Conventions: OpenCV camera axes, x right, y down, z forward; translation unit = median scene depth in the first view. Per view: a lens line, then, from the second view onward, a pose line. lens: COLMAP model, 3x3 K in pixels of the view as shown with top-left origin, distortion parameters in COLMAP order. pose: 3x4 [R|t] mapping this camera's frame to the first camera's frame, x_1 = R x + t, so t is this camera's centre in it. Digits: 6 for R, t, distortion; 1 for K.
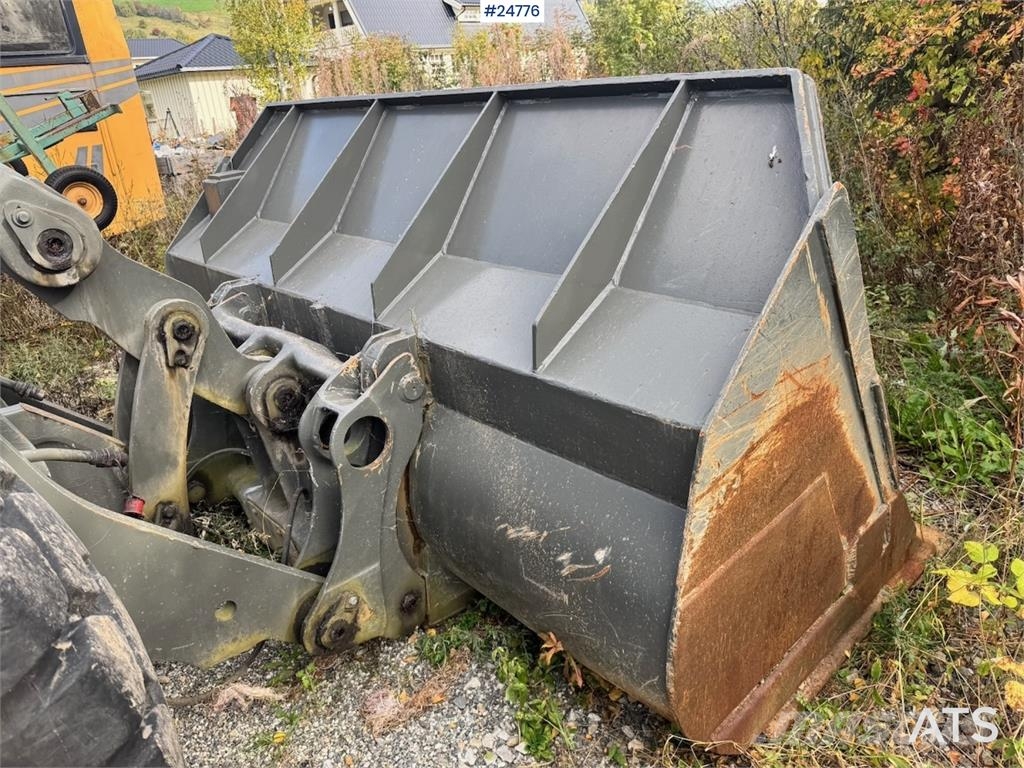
lens RADIAL K [[719.6, 0, 510.2], [0, 719.6, 378.3], [0, 0, 1]] dist [0.076511, -0.097465]
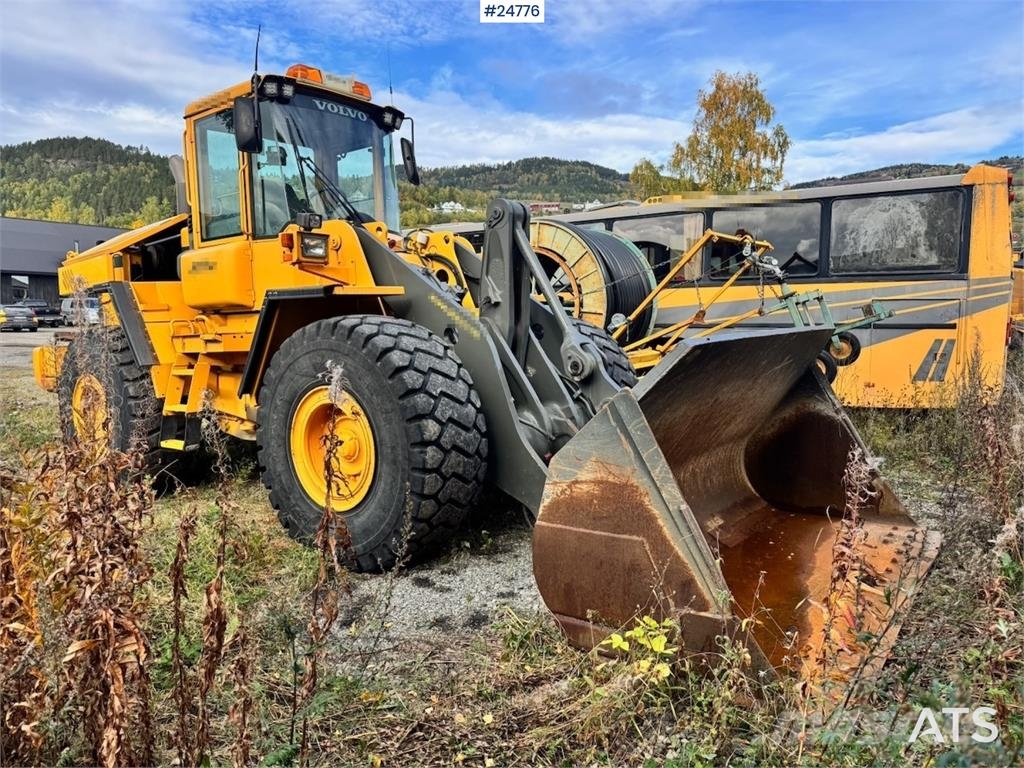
lens RADIAL K [[721.8, 0, 512.0], [0, 721.8, 384.0], [0, 0, 1]] dist [0.070938, -0.095061]
pose [[0.203661, 0.175060, -0.963263, 1.829492], [-0.382558, 0.919893, 0.086295, -0.233325], [0.901206, 0.350929, 0.254317, 0.054957]]
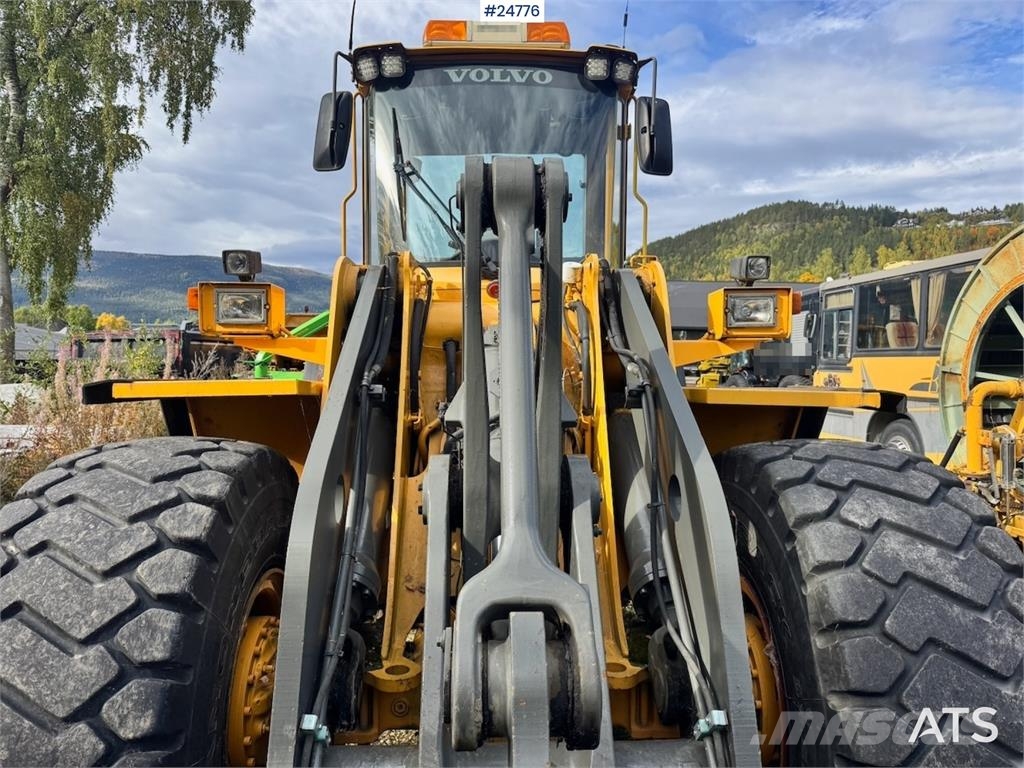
lens RADIAL K [[720.4, 0, 510.0], [0, 720.4, 381.6], [0, 0, 1]] dist [0.036178, -0.047150]
pose [[-0.635692, 0.098763, -0.765599, -0.094246], [-0.254135, 0.909720, 0.328368, -0.677155], [0.728911, 0.403306, -0.553203, 1.186372]]
